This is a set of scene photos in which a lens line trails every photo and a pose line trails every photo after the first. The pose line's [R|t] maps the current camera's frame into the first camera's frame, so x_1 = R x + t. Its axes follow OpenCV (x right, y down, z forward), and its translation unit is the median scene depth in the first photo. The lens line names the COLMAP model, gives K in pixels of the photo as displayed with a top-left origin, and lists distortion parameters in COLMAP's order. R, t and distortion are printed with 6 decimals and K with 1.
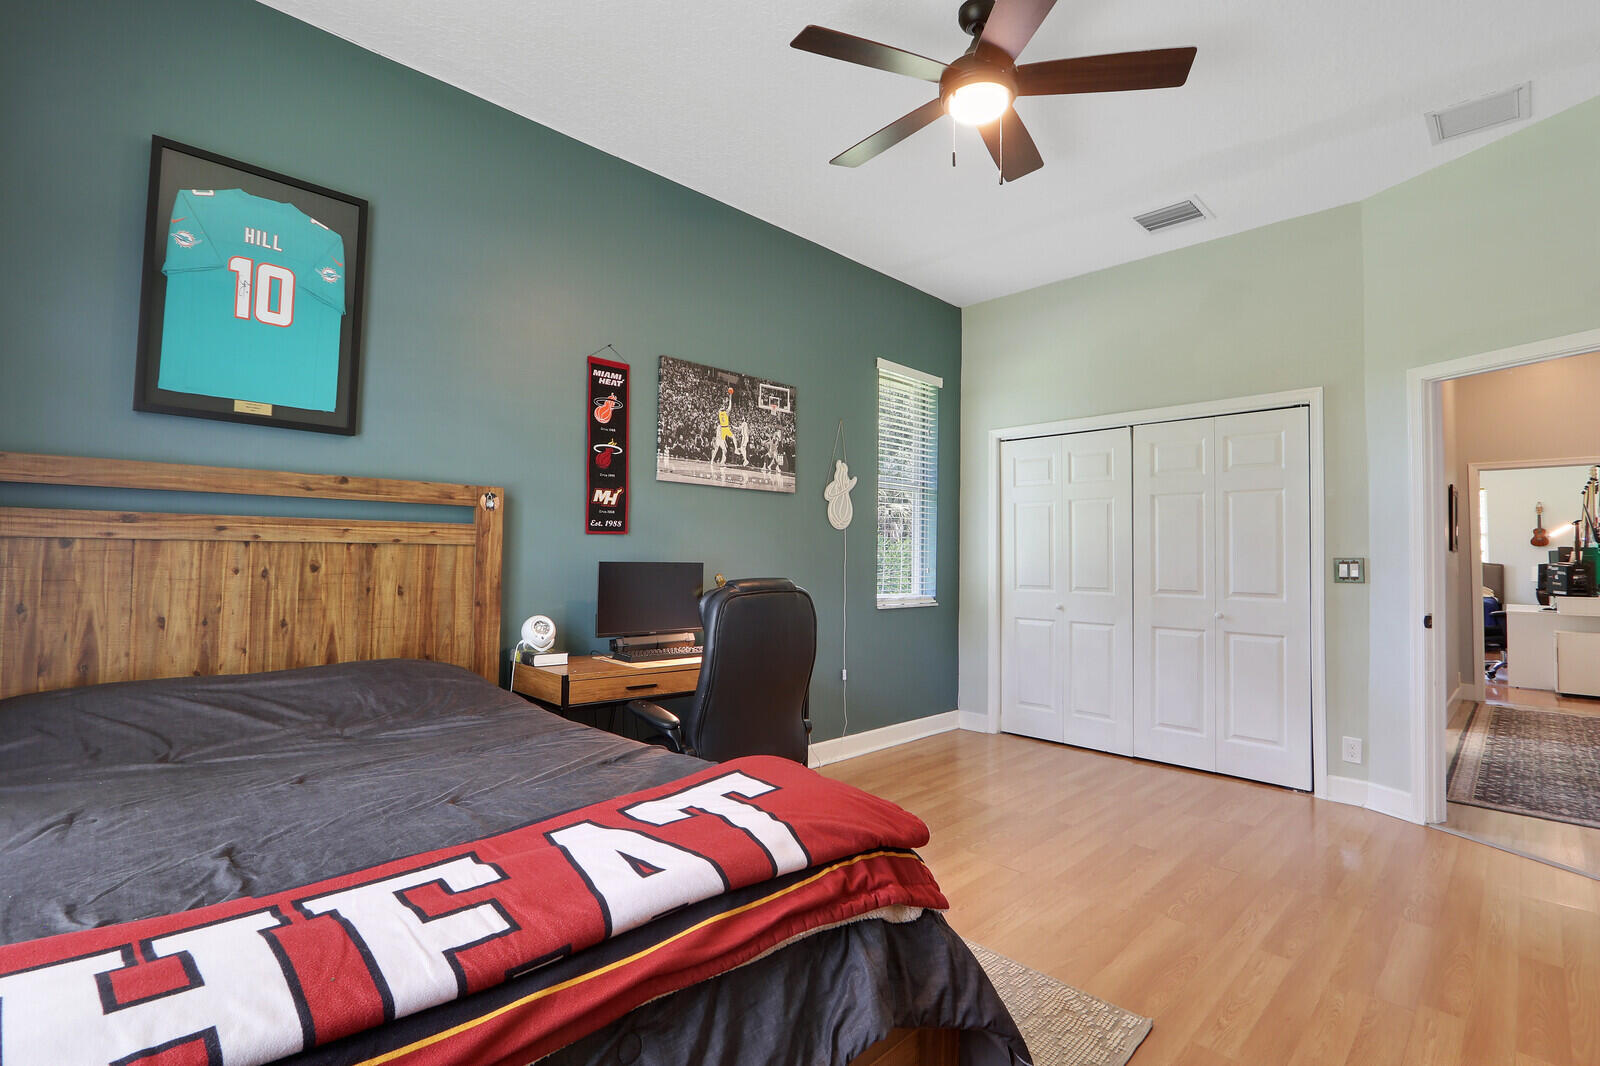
lens RADIAL K [[744.0, 0, 848.1], [0, 744.0, 533.1], [0, 0, 1]] dist [-0.000010, 0.000106]
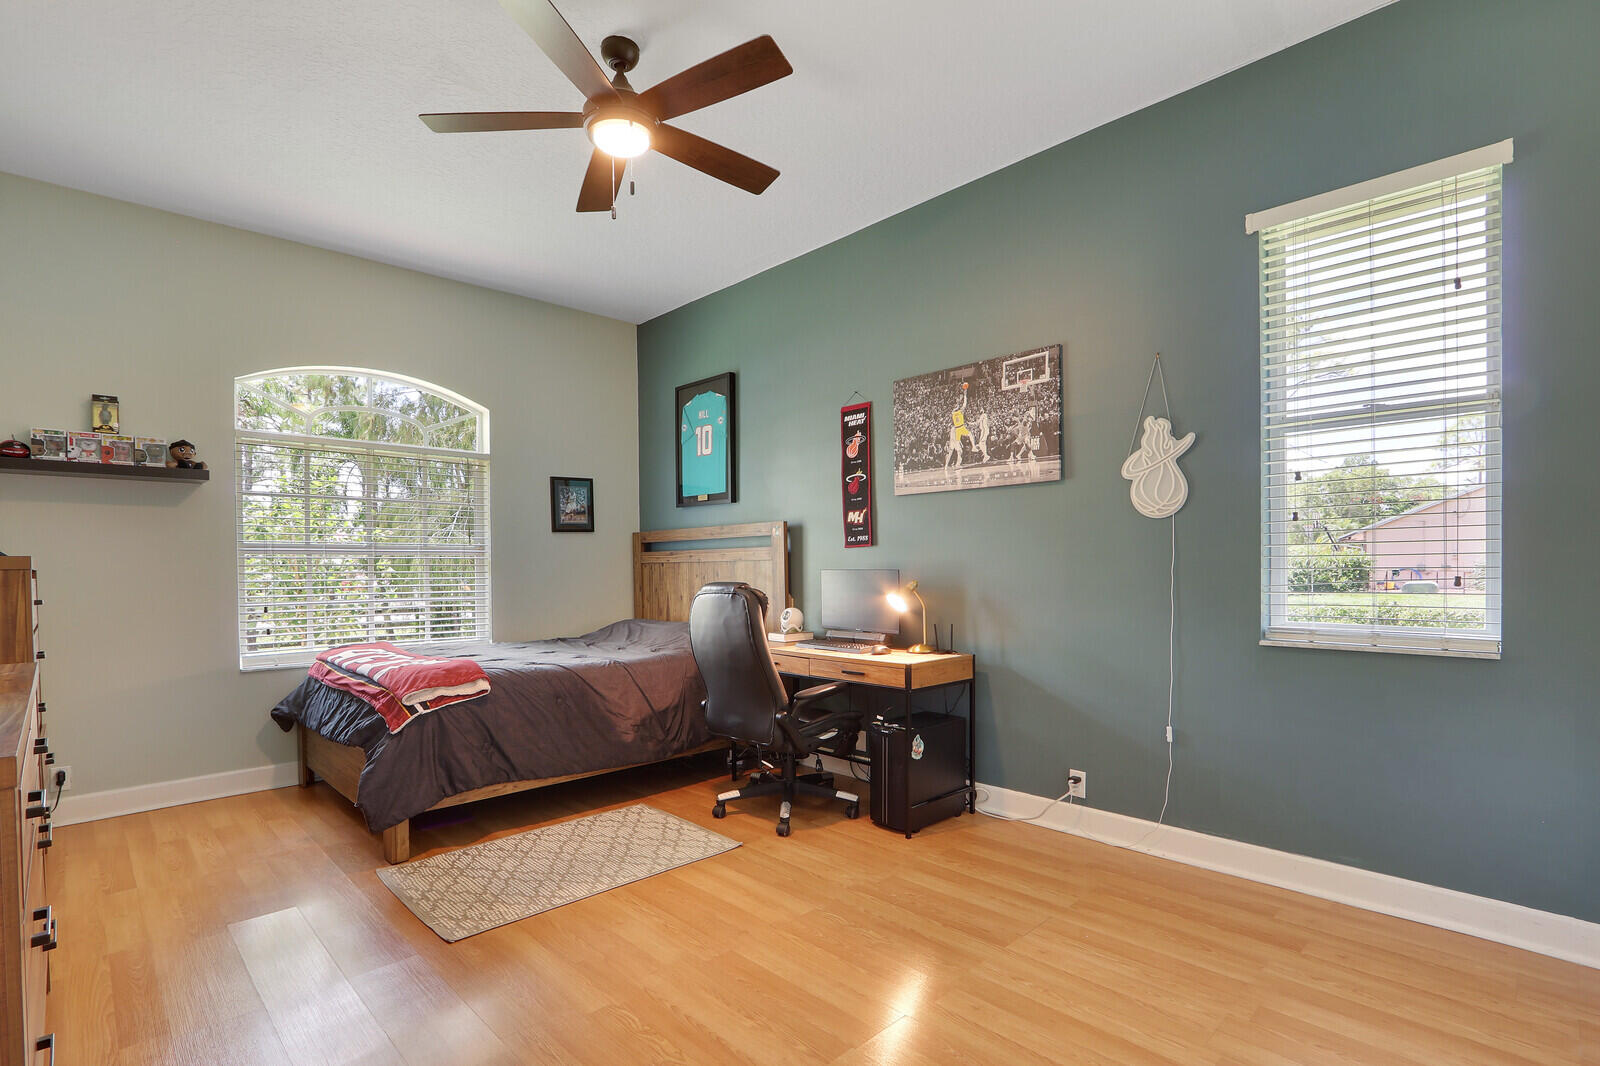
lens RADIAL K [[763.4, 0, 797.7], [0, 763.4, 574.6], [0, 0, 1]] dist [0.000168, 0.000185]
pose [[-0.034666, 0.001861, -0.999397, 0.827334], [0.046484, 0.998919, 0.000247, 0.036678], [0.998317, -0.046448, -0.034715, 0.828999]]
